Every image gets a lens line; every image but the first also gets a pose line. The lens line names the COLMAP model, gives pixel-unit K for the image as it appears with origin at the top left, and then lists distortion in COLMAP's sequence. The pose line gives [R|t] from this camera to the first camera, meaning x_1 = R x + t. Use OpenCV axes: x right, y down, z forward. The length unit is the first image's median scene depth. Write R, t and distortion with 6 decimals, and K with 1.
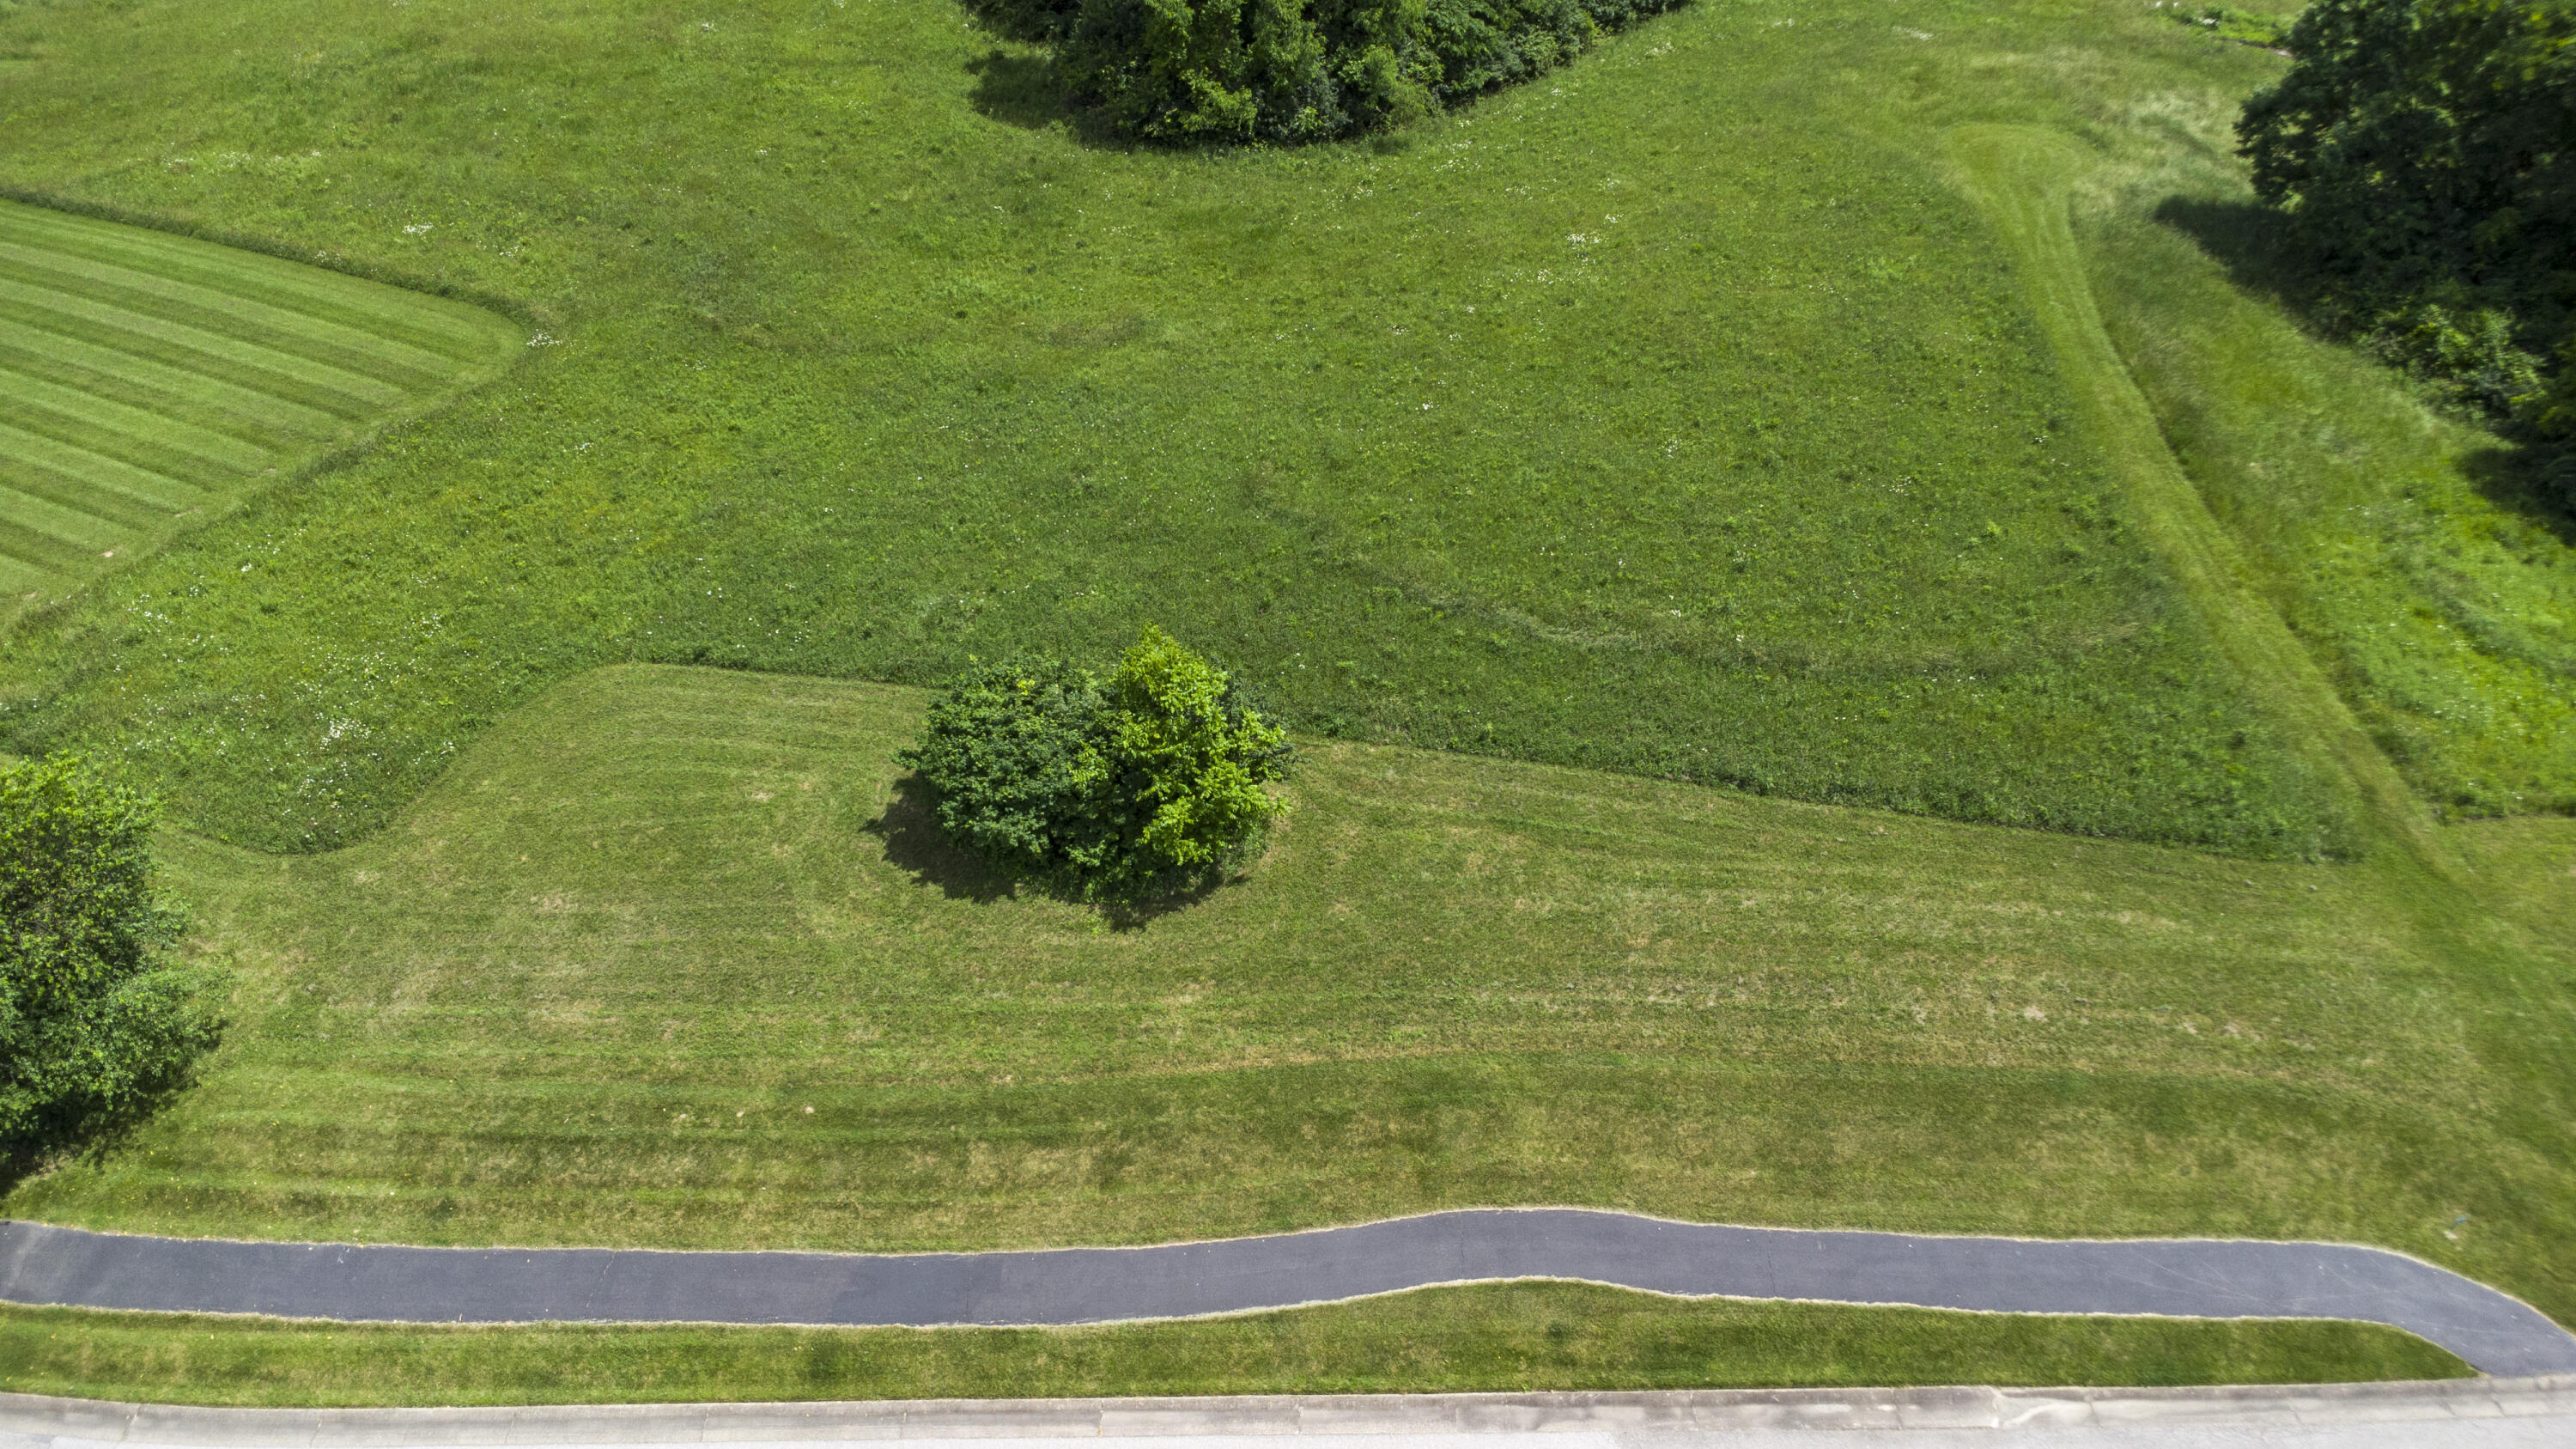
lens RADIAL K [[1766.5, 0, 1297.0], [0, 1766.5, 675.6], [0, 0, 1]] dist [0.039026, -0.050157]
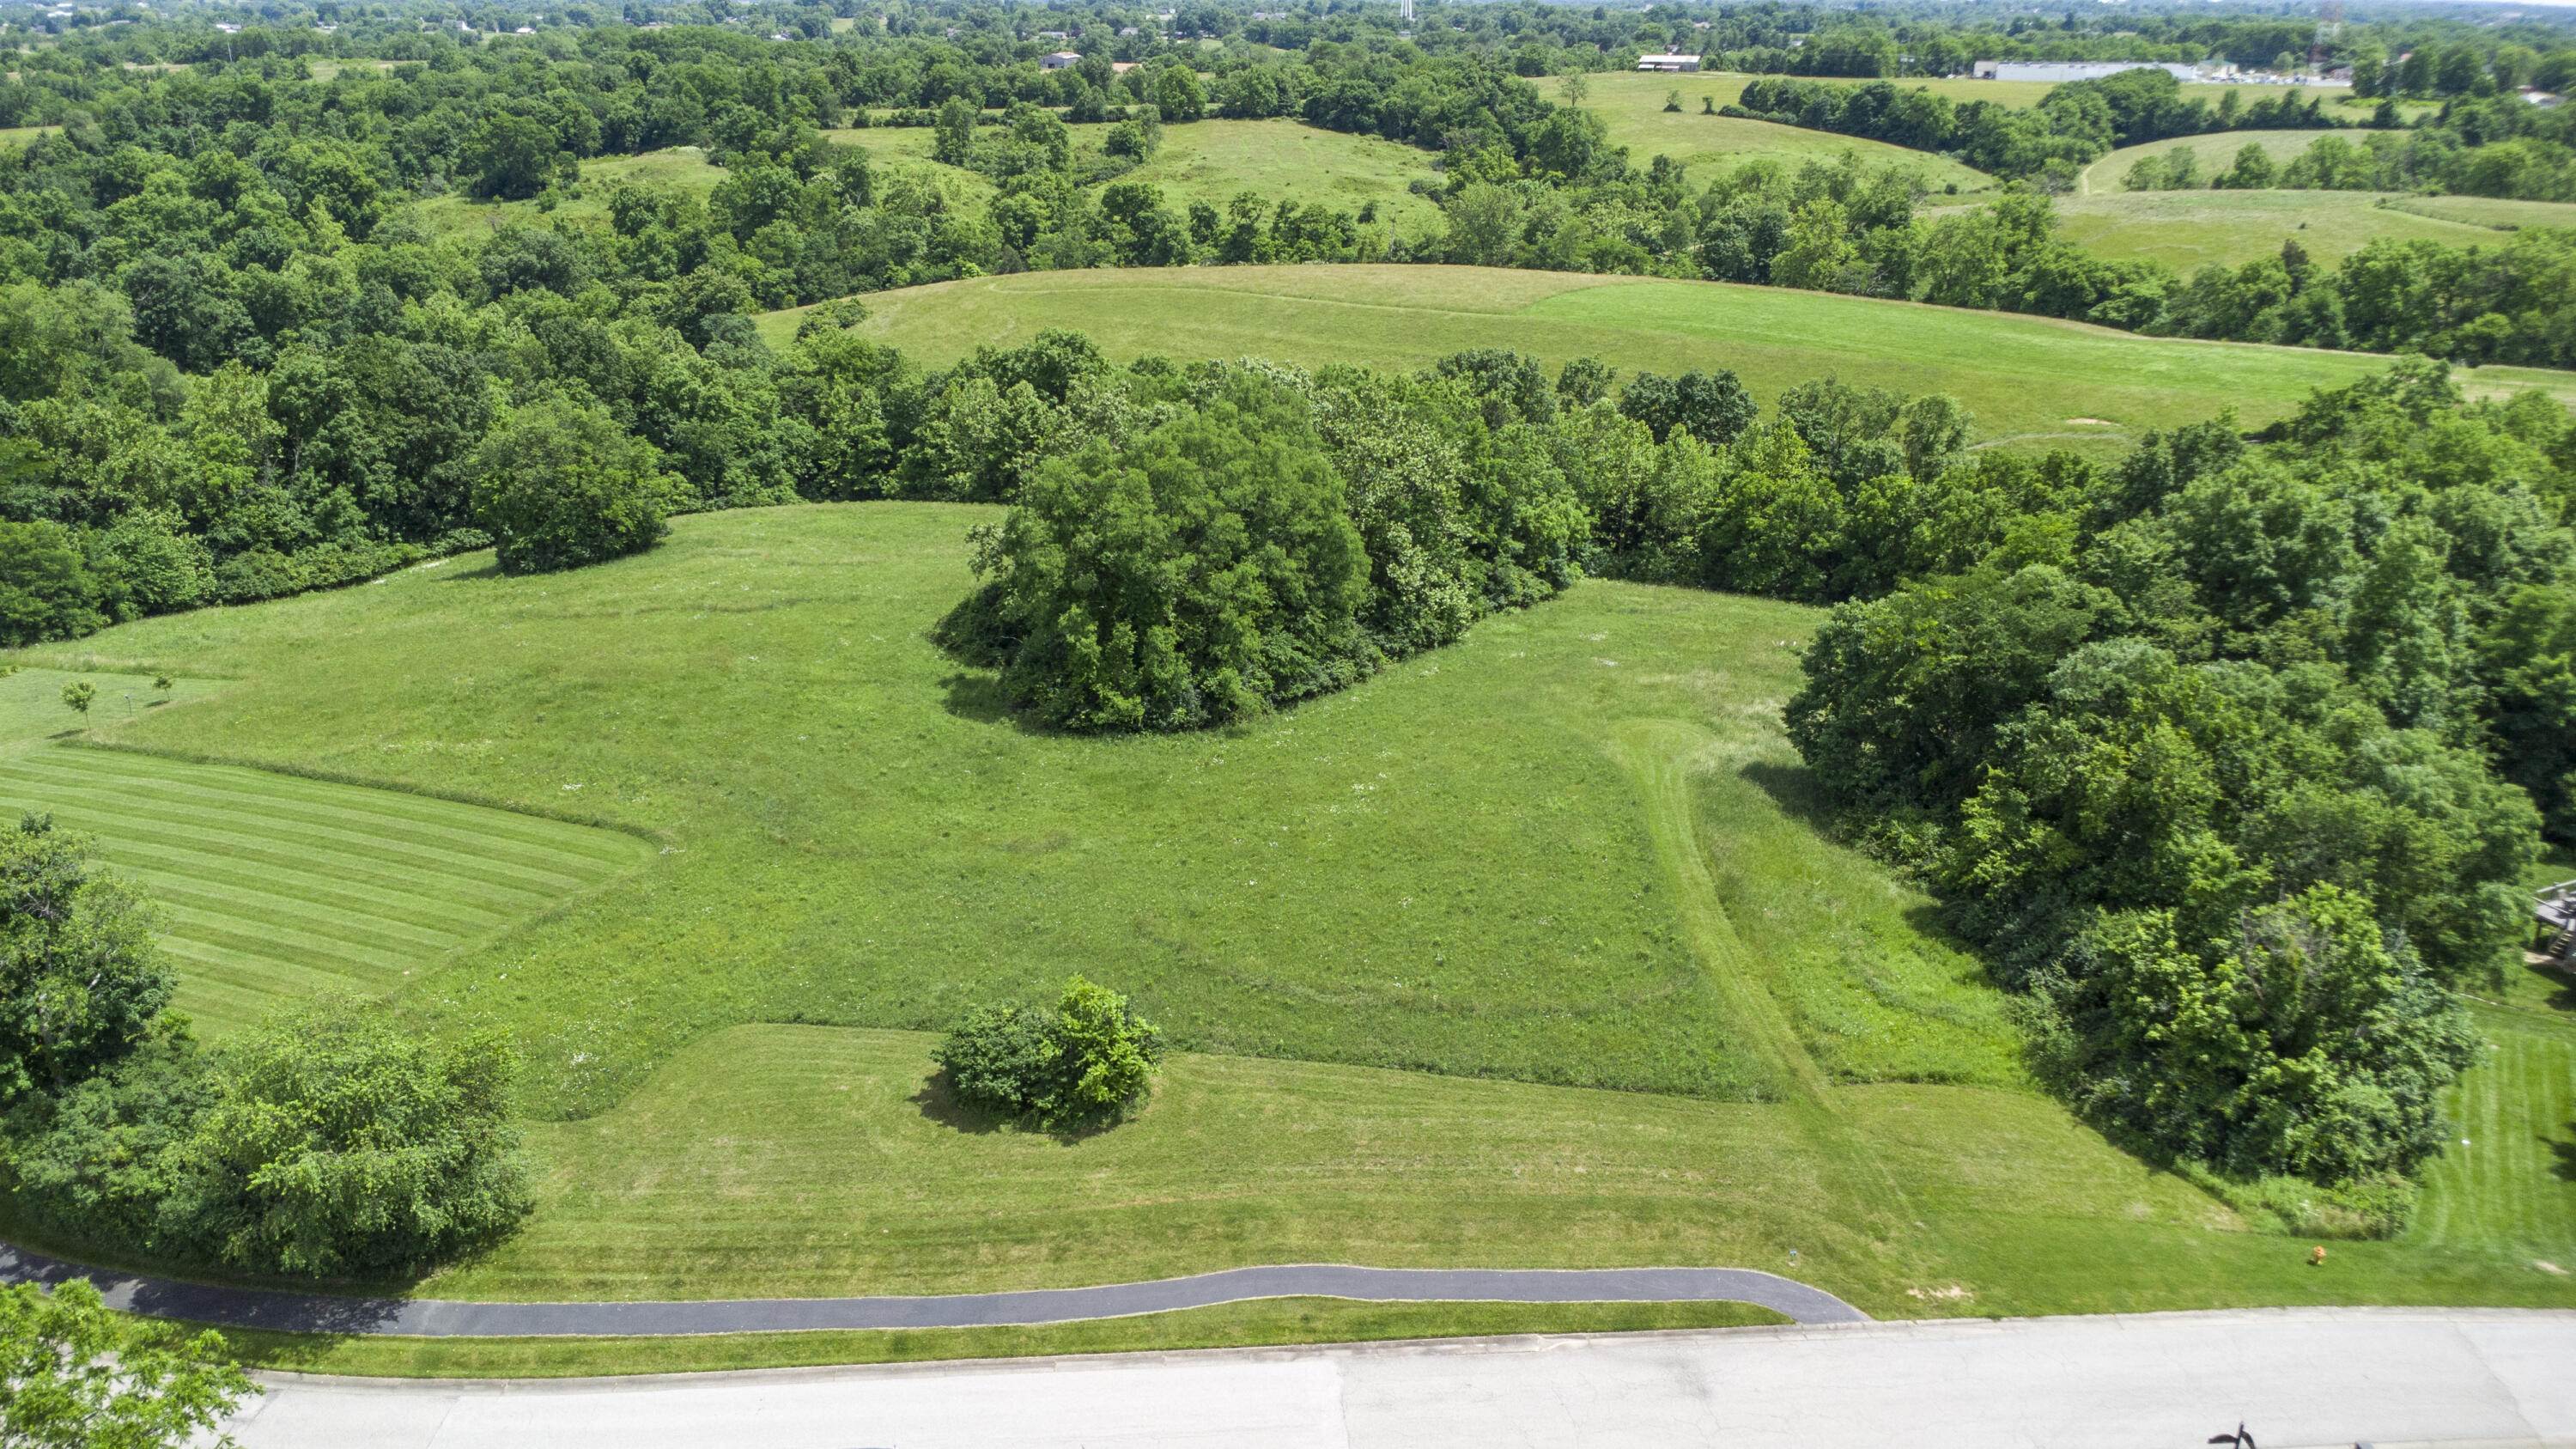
lens RADIAL K [[1766.5, 0, 1297.0], [0, 1766.5, 675.6], [0, 0, 1]] dist [0.039026, -0.050157]
pose [[0.997900, -0.003262, 0.064696, 0.015492], [0.024871, 0.941482, -0.336145, 0.267134], [-0.059813, 0.337048, 0.939586, -0.698205]]
